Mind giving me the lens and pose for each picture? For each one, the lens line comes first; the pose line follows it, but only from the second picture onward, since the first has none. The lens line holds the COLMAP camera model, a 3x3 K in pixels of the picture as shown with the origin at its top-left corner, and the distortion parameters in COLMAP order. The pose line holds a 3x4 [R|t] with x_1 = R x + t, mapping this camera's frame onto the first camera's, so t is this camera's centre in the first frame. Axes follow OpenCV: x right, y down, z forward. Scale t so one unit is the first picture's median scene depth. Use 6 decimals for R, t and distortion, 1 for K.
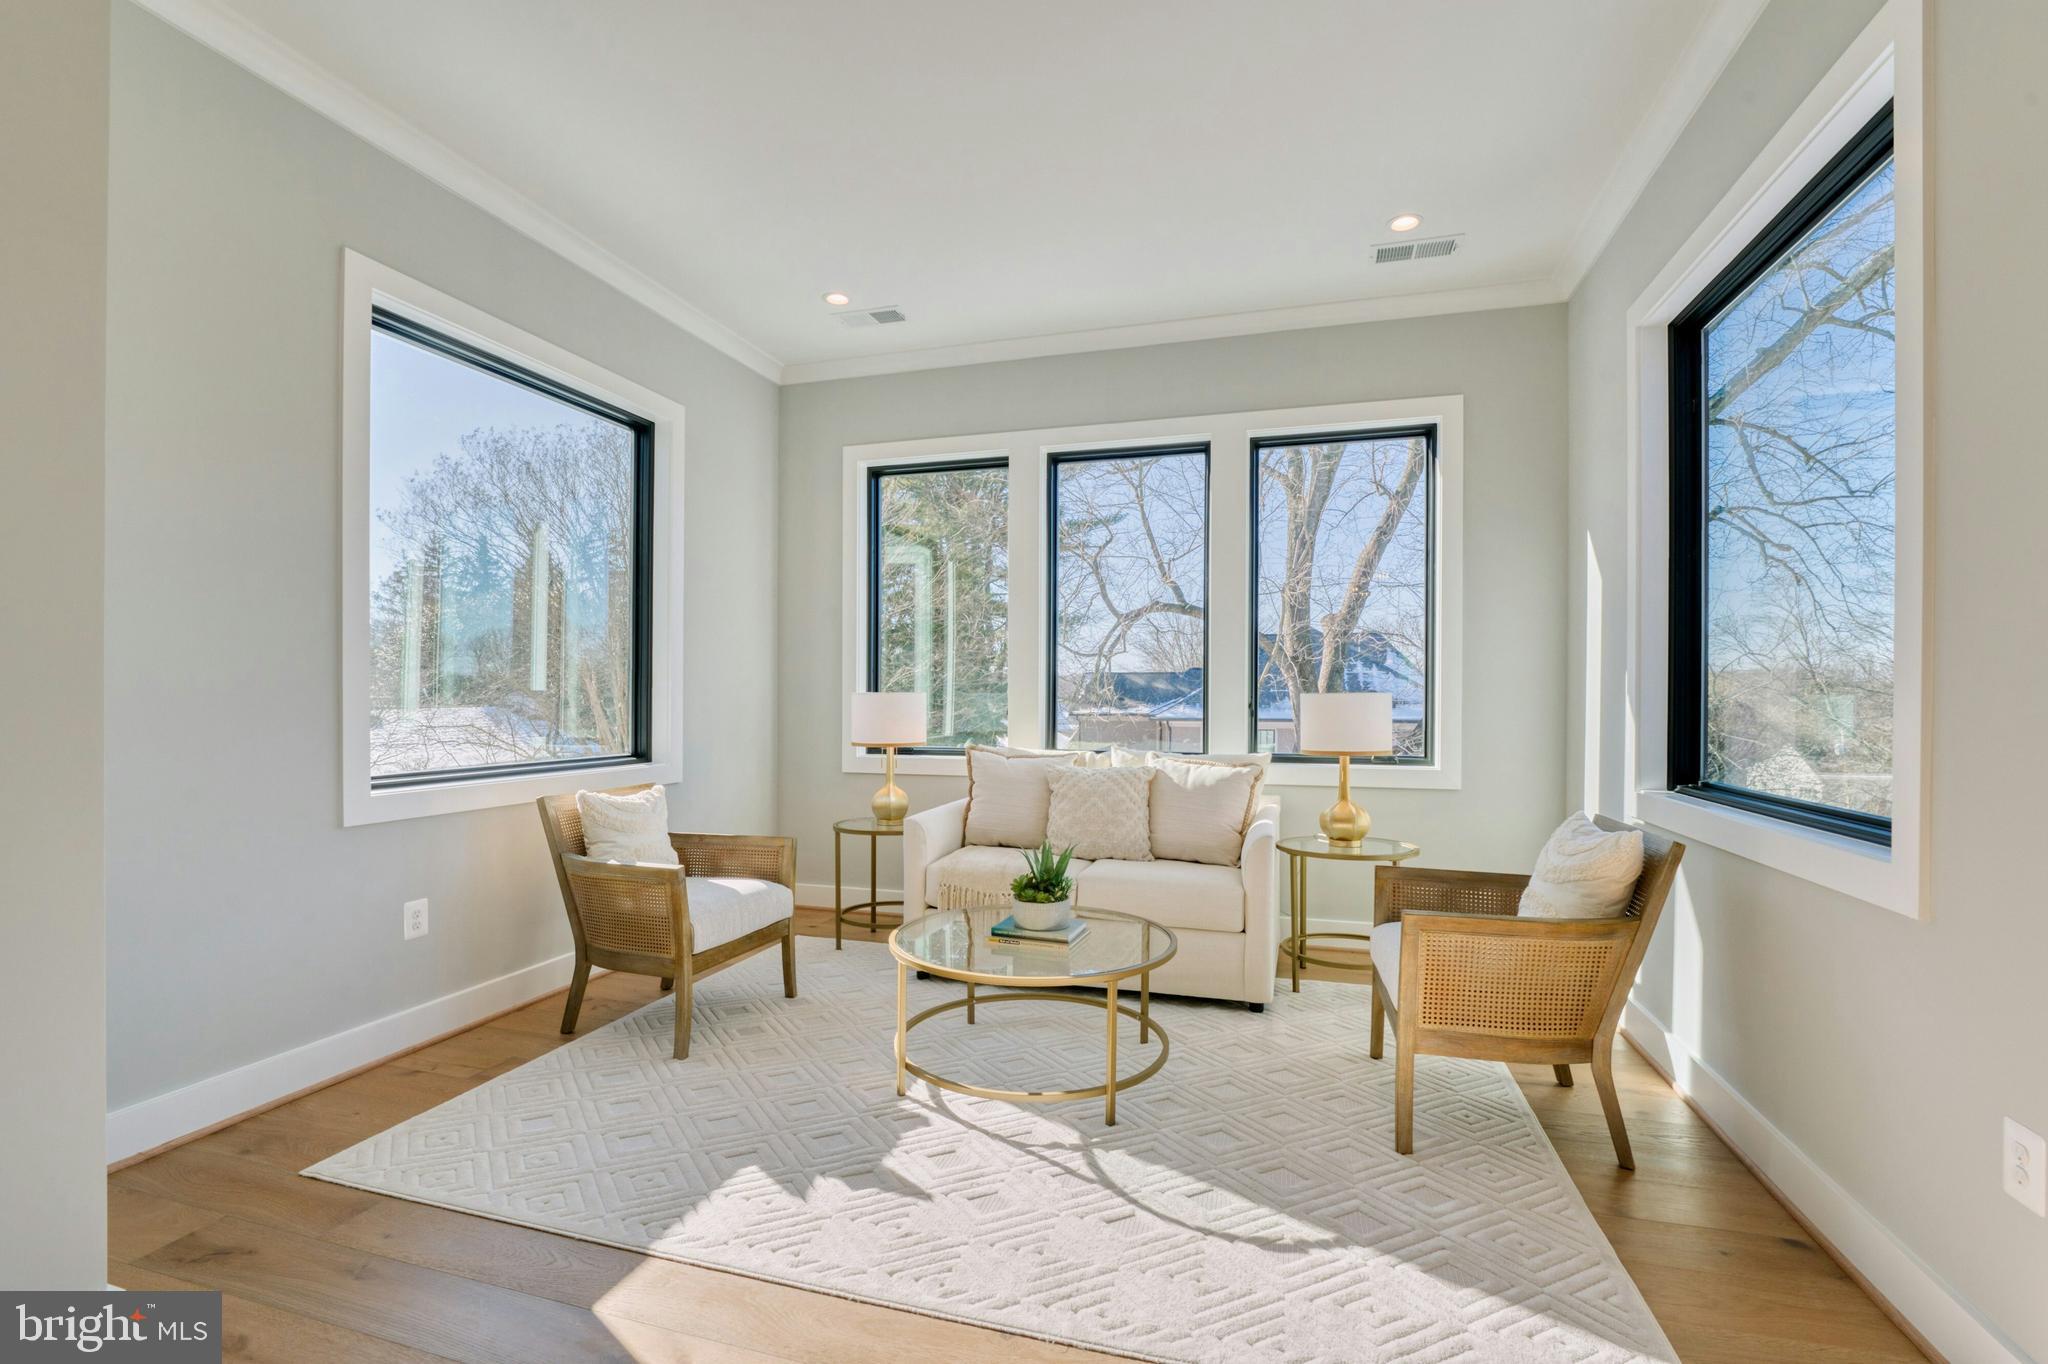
lens RADIAL K [[870.8, 0, 1032.5], [0, 870.8, 668.7], [0, 0, 1]] dist [0.007513, -0.000024]
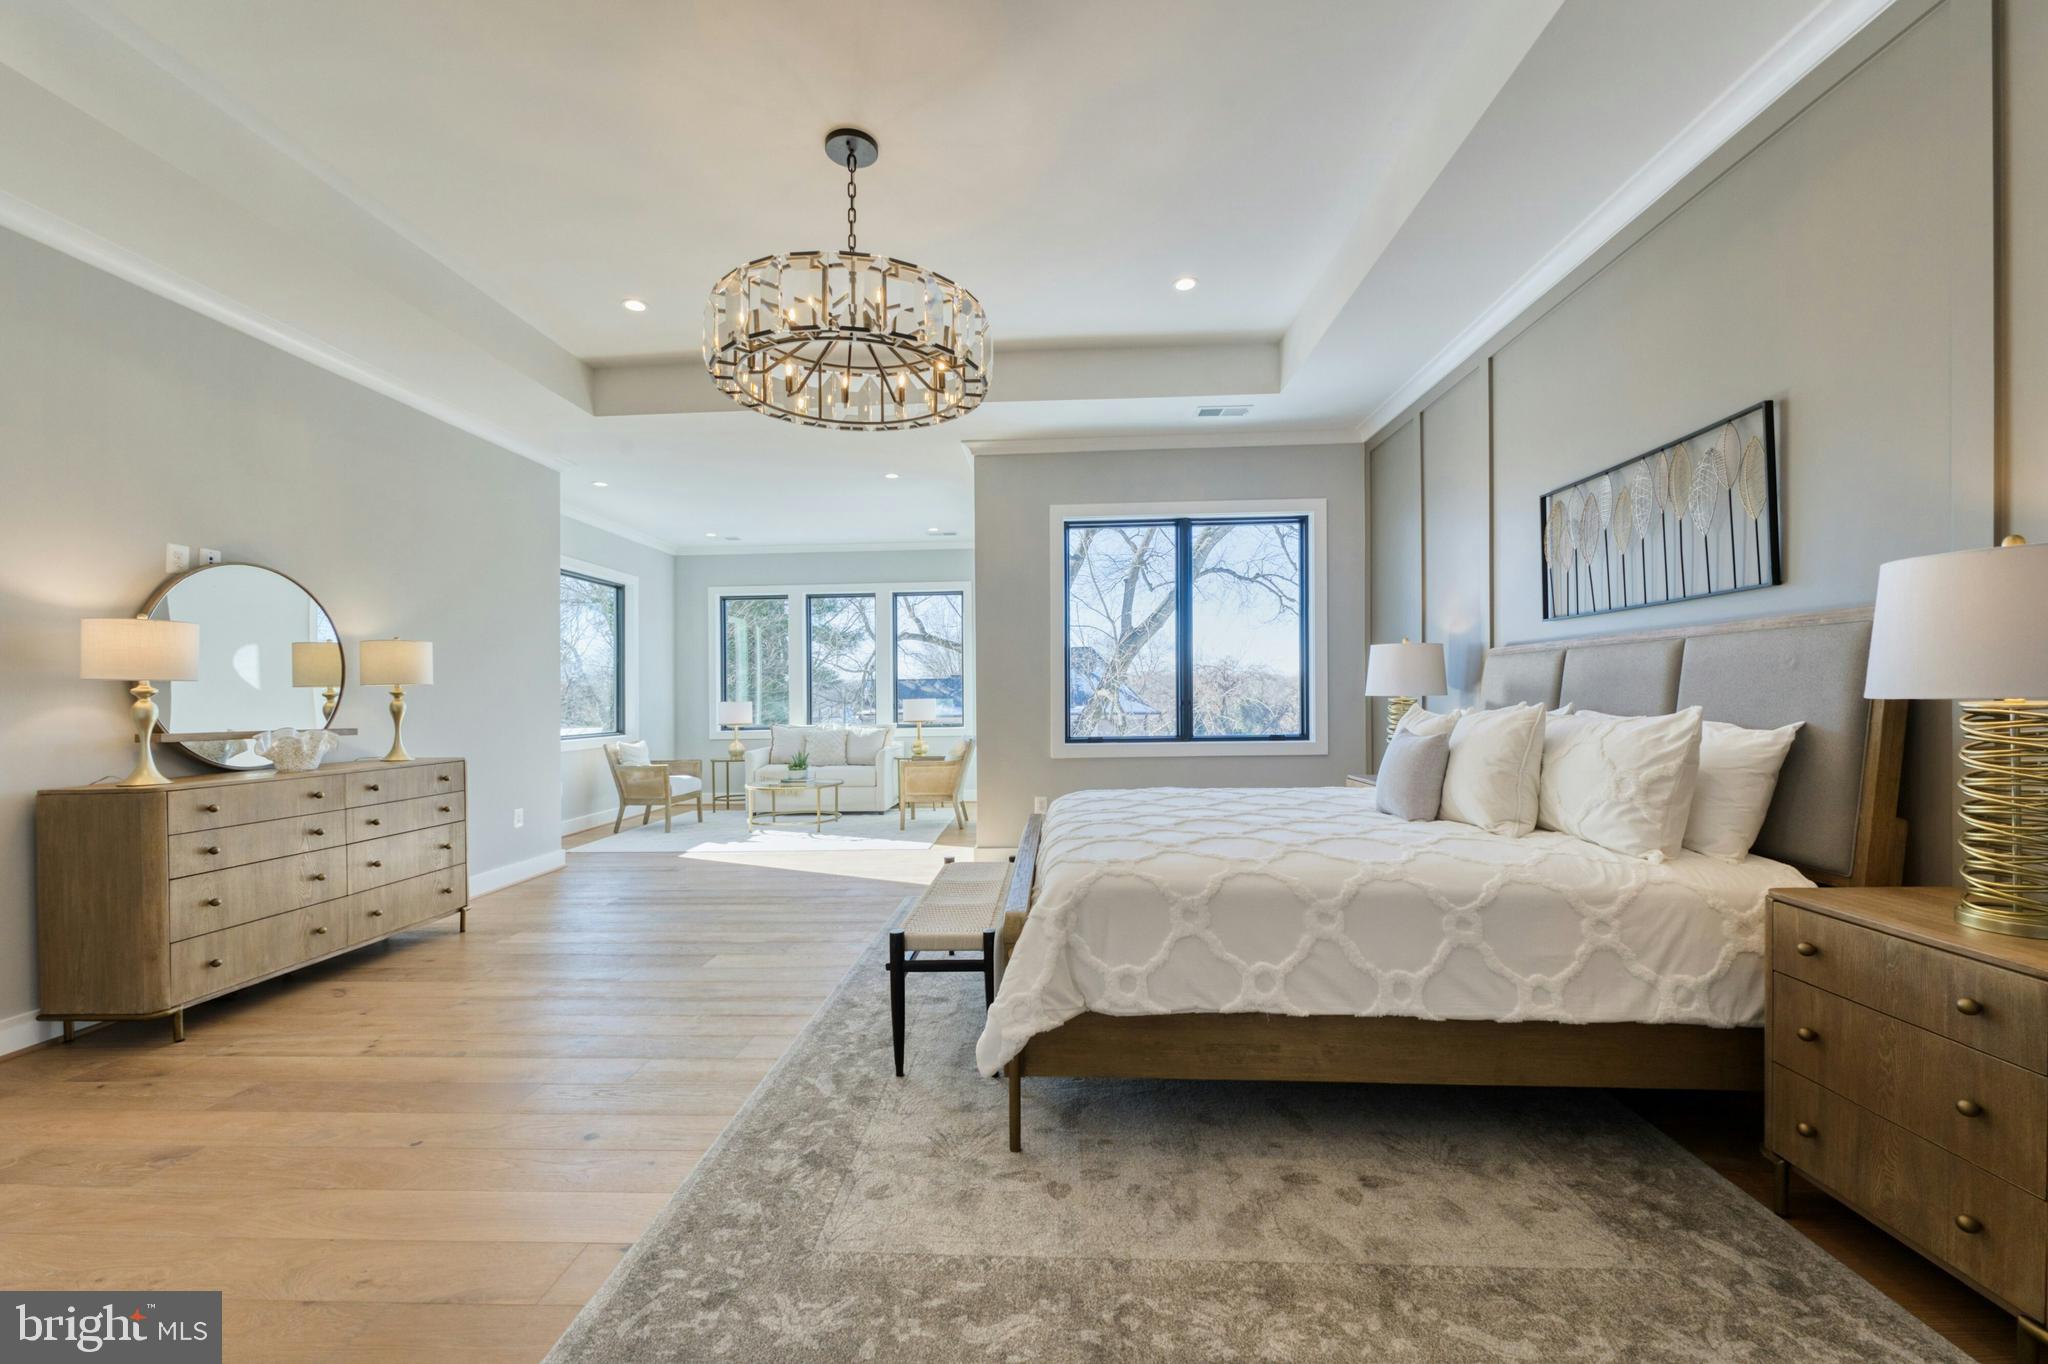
lens RADIAL K [[843.4, 0, 1036.0], [0, 843.4, 677.0], [0, 0, 1]] dist [0.002990, 0.000408]
pose [[0.971498, -0.011679, 0.236759, 0.092526], [0.009521, 0.999902, 0.010256, -0.060370], [-0.236855, -0.007710, 0.971514, -1.536621]]
